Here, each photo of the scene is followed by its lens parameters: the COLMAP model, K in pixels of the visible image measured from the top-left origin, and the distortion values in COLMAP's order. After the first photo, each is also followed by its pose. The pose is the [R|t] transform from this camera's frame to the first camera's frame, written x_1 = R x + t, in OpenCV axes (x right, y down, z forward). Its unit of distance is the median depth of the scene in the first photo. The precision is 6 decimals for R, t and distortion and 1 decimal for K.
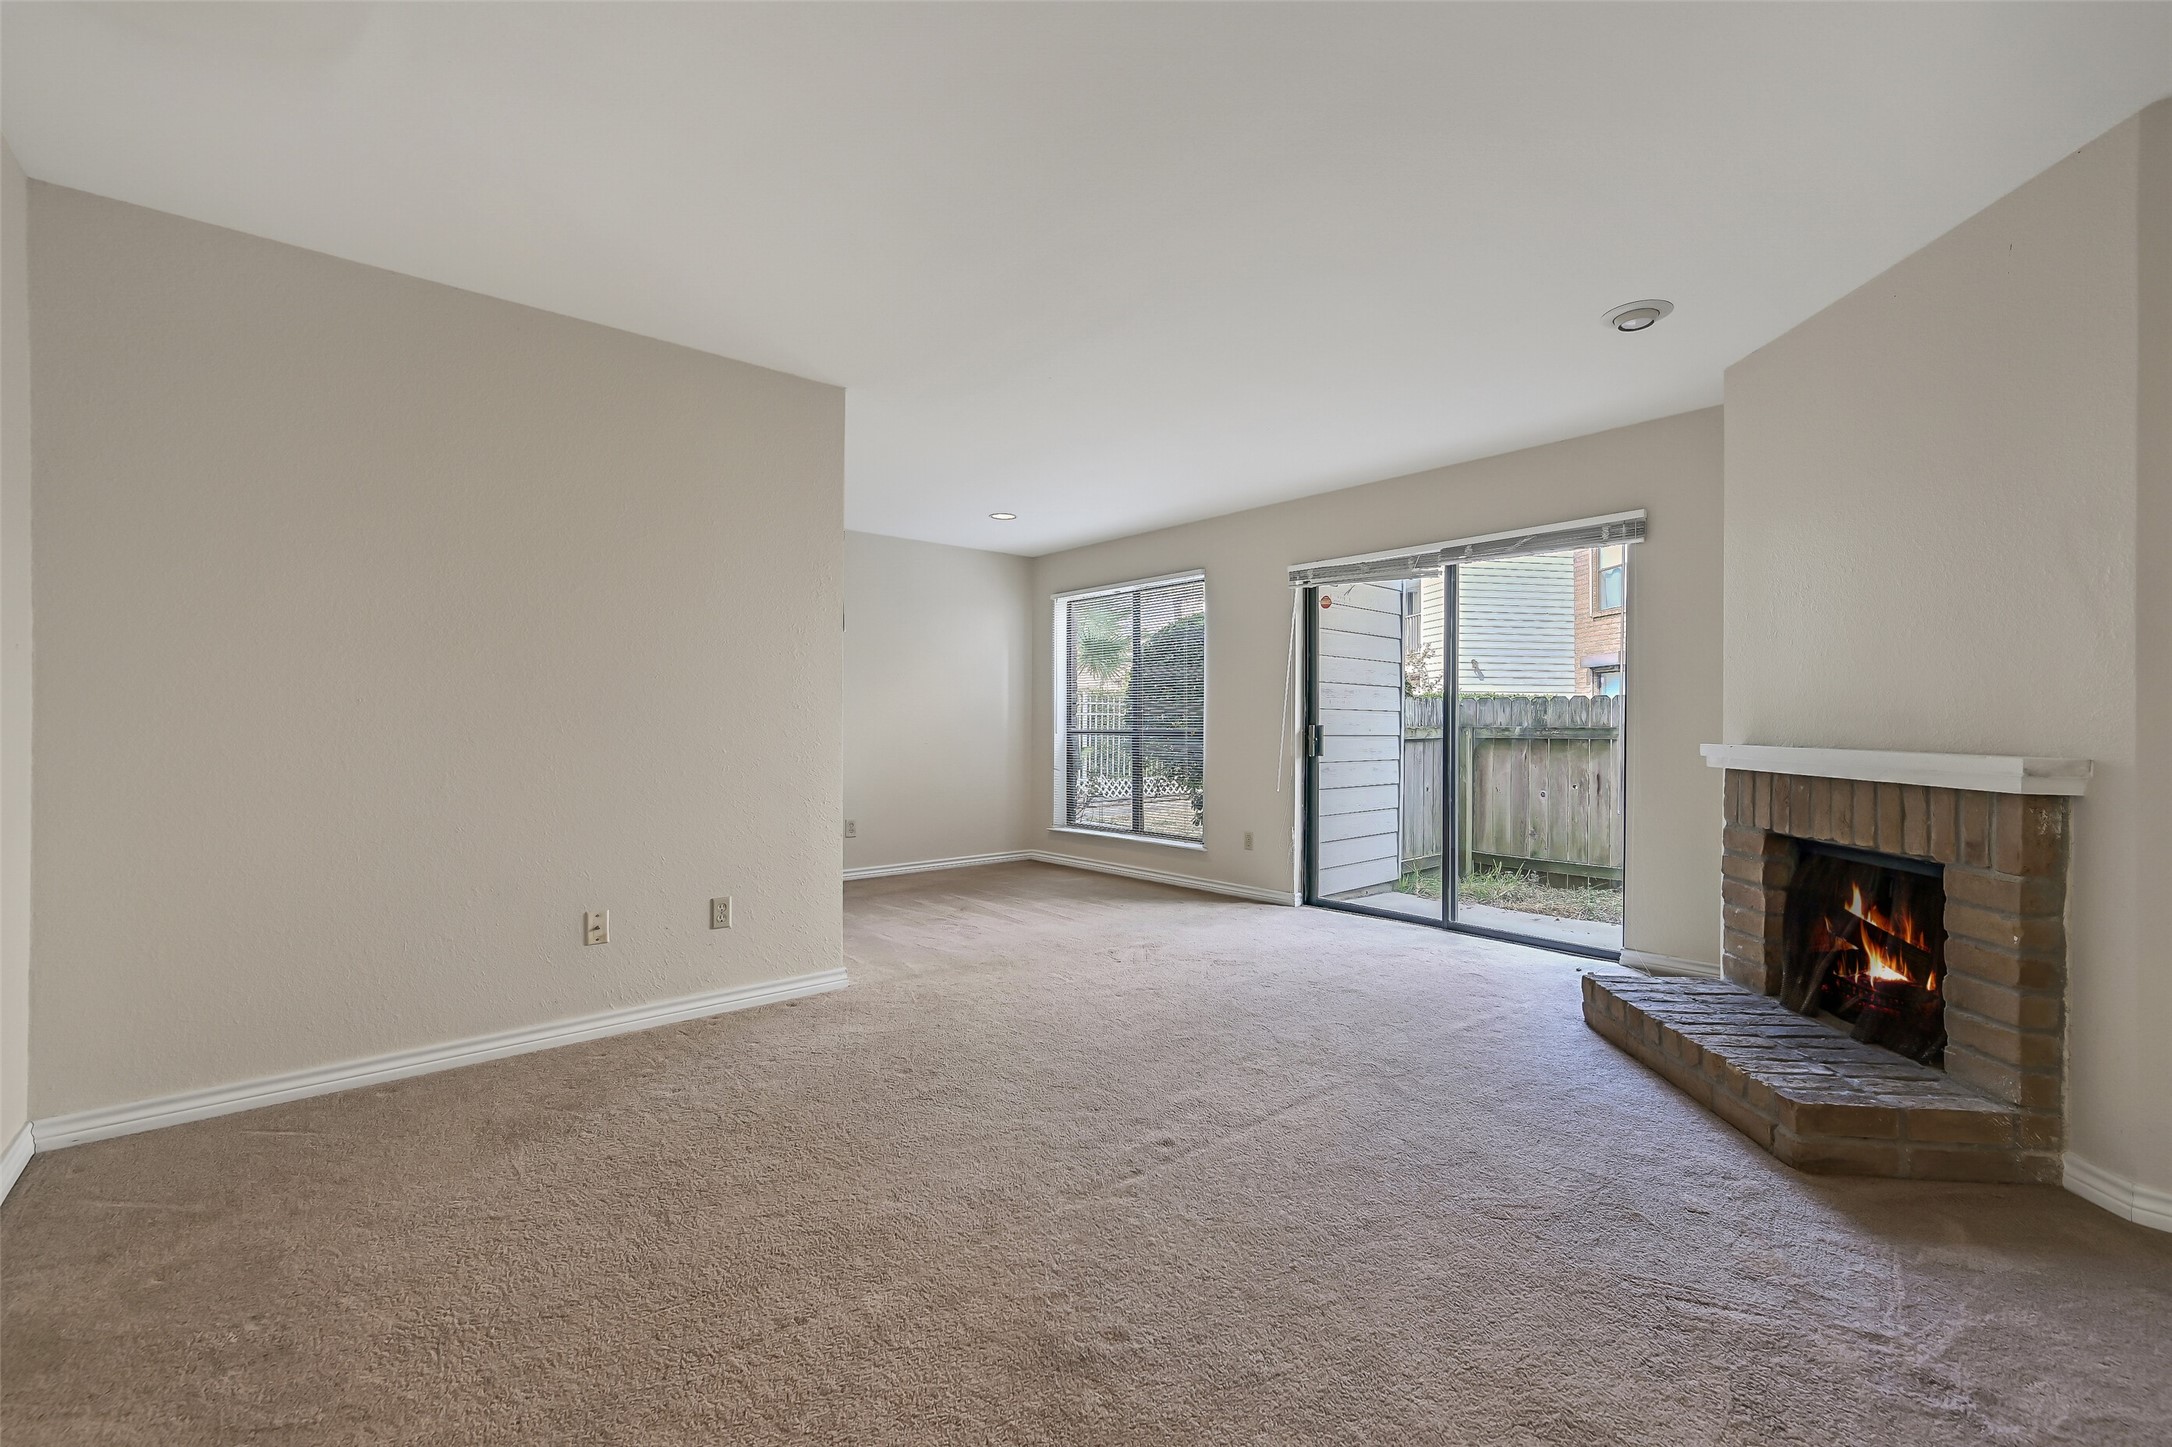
lens RADIAL K [[908.2, 0, 1080.3], [0, 908.2, 726.3], [0, 0, 1]] dist [-0.001925, 0.000602]
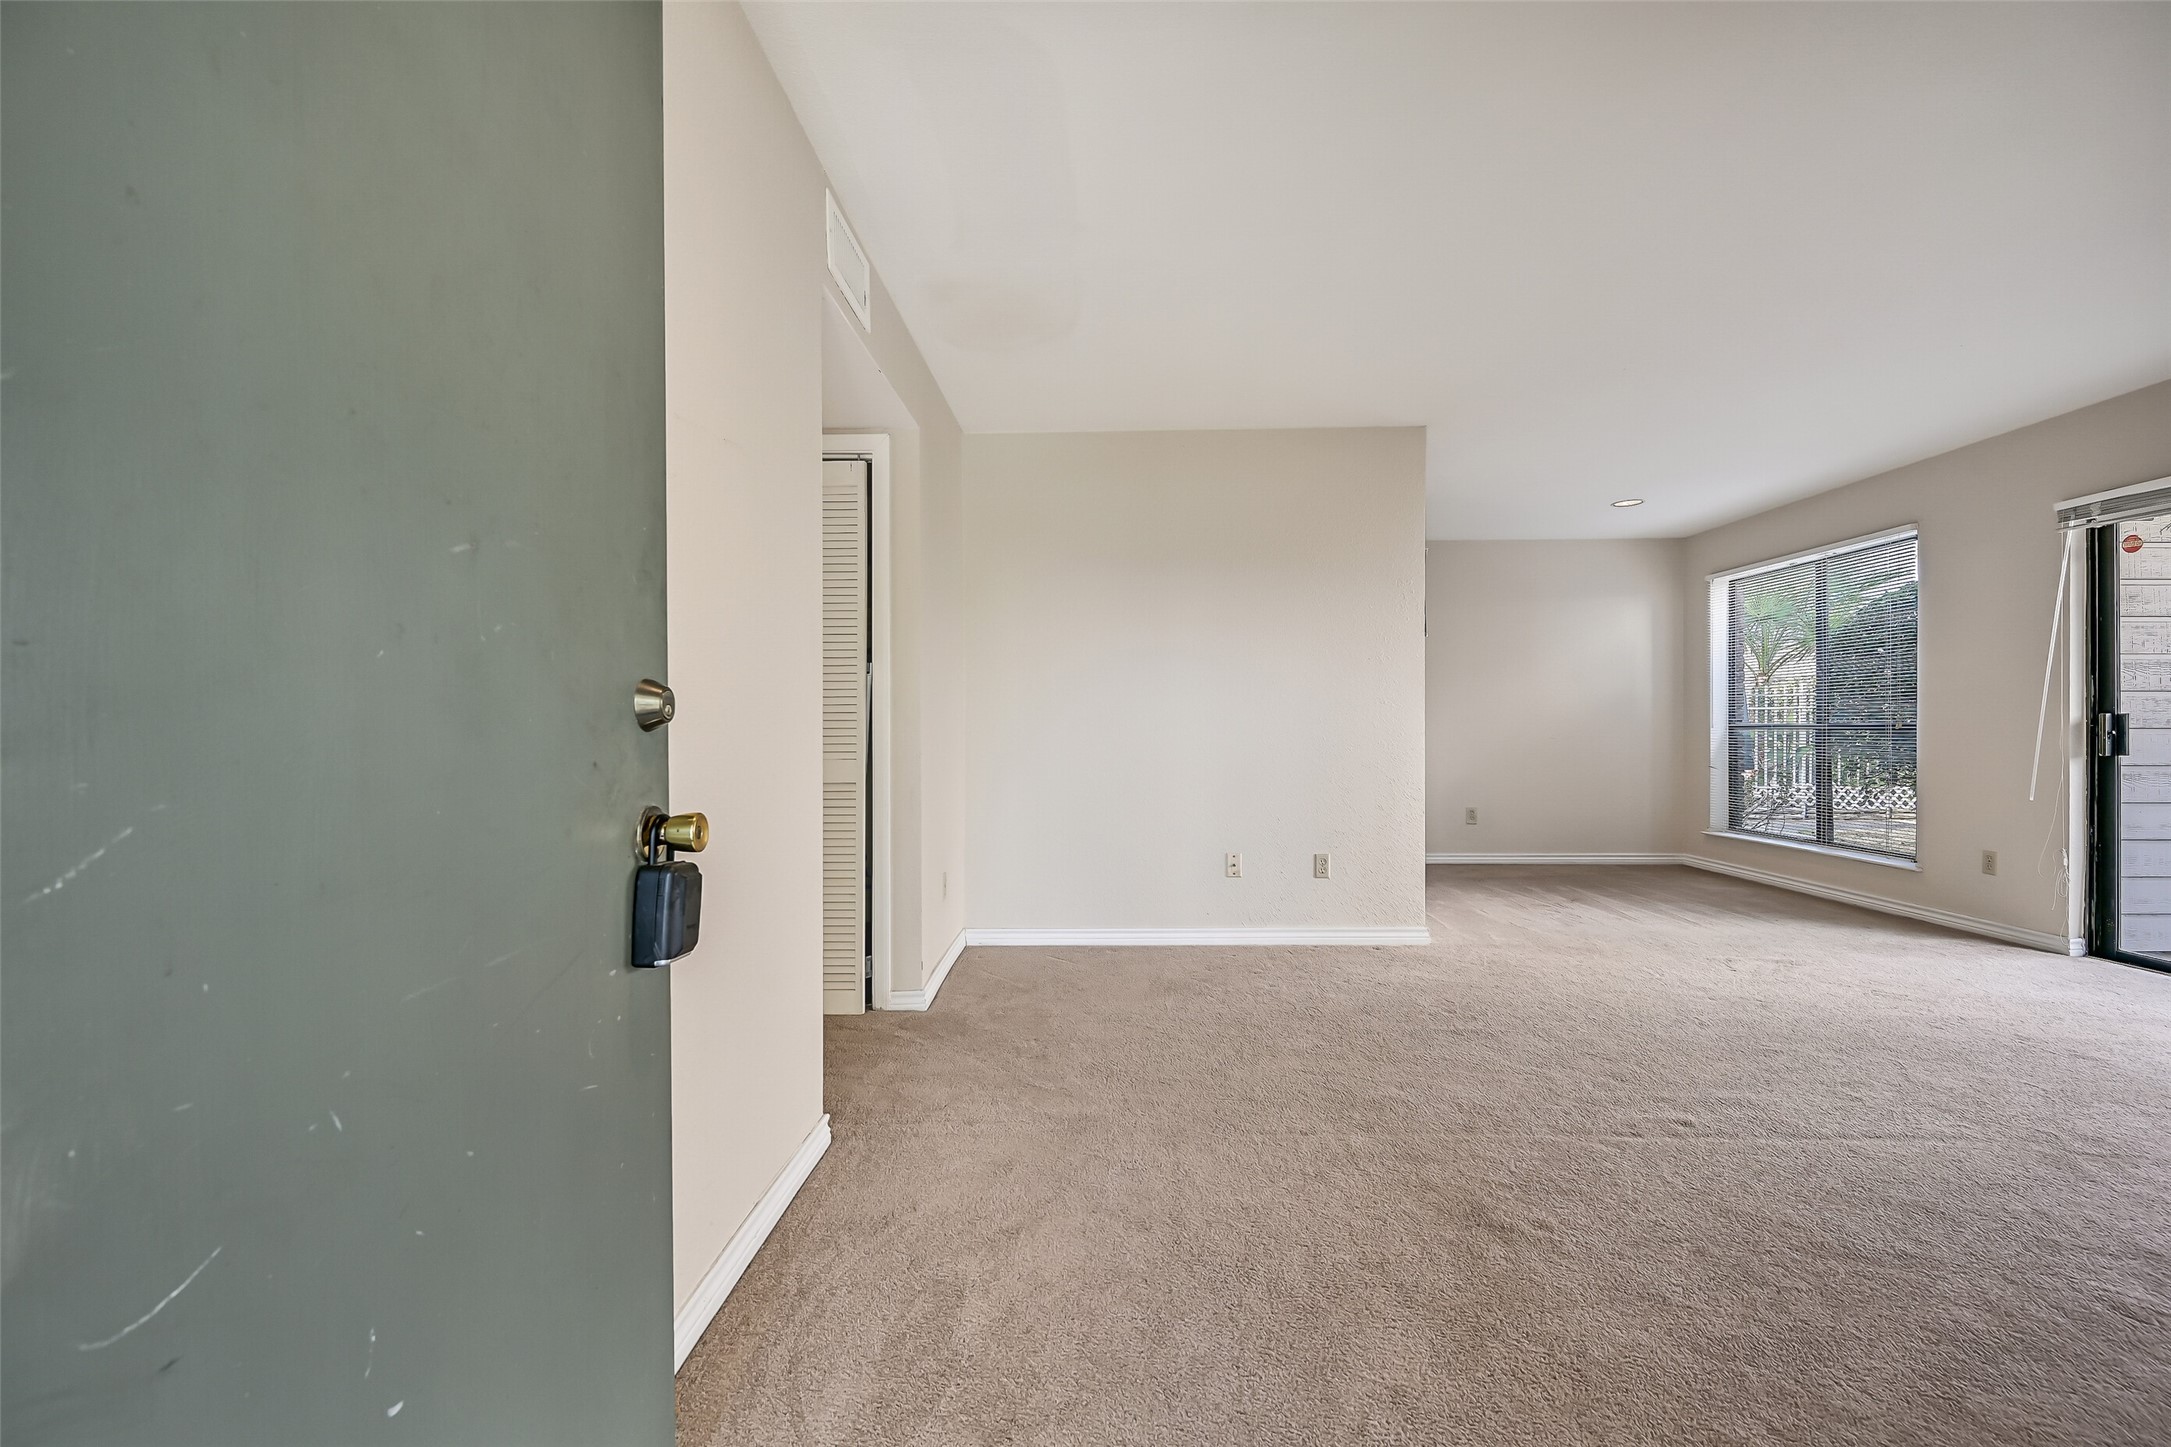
lens RADIAL K [[869.2, 0, 1084.8], [0, 869.2, 727.1], [0, 0, 1]] dist [-0.000393, -0.000030]
pose [[0.732998, -0.003157, -0.680223, 0.190242], [0.002353, 0.999995, -0.002106, 0.013957], [0.680227, -0.000057, 0.733002, -0.115398]]
